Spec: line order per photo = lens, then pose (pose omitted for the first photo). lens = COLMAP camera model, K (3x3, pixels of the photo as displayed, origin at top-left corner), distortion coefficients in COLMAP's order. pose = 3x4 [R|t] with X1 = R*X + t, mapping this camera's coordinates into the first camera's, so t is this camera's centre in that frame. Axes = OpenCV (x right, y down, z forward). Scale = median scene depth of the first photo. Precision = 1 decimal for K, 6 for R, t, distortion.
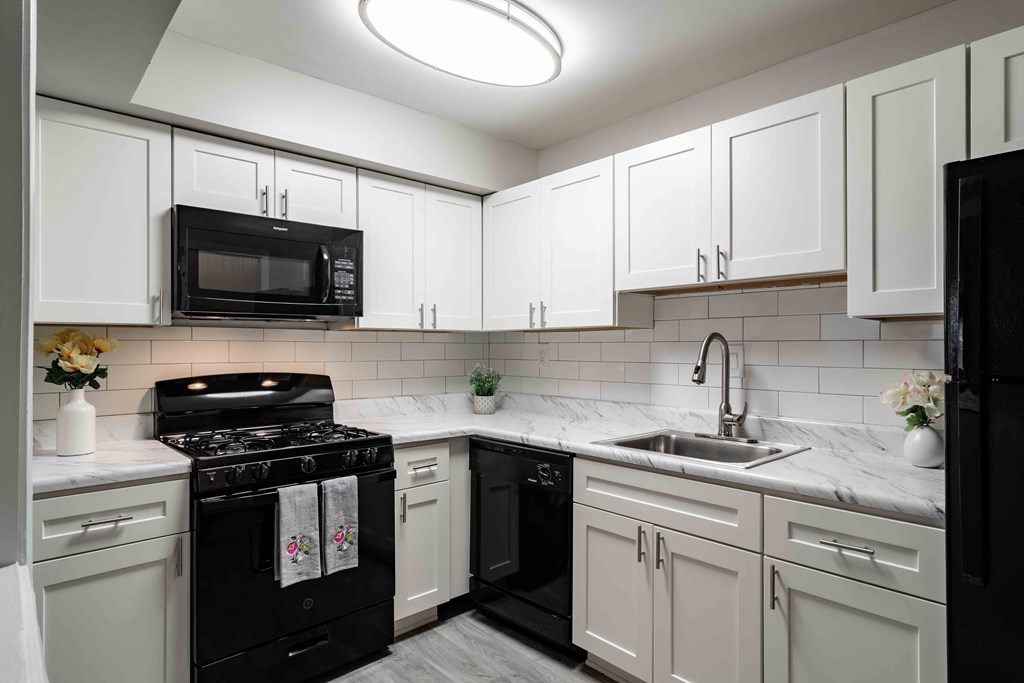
lens RADIAL K [[554.6, 0, 515.9], [0, 554.6, 348.6], [0, 0, 1]] dist [0.004172, 0.001047]
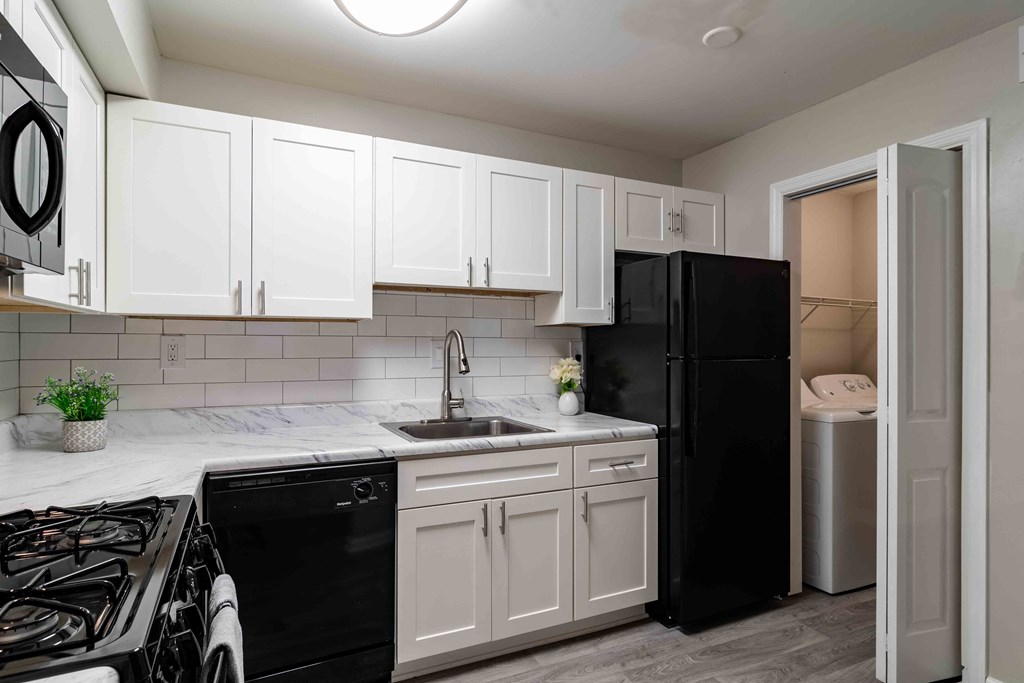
lens RADIAL K [[554.6, 0, 512.8], [0, 554.6, 341.6], [0, 0, 1]] dist [0.004172, 0.001047]
pose [[0.296804, 0.001579, 0.954937, -0.690029], [-0.004972, 0.999988, -0.000108, -0.004183], [-0.954925, -0.004716, 0.296808, 0.521299]]
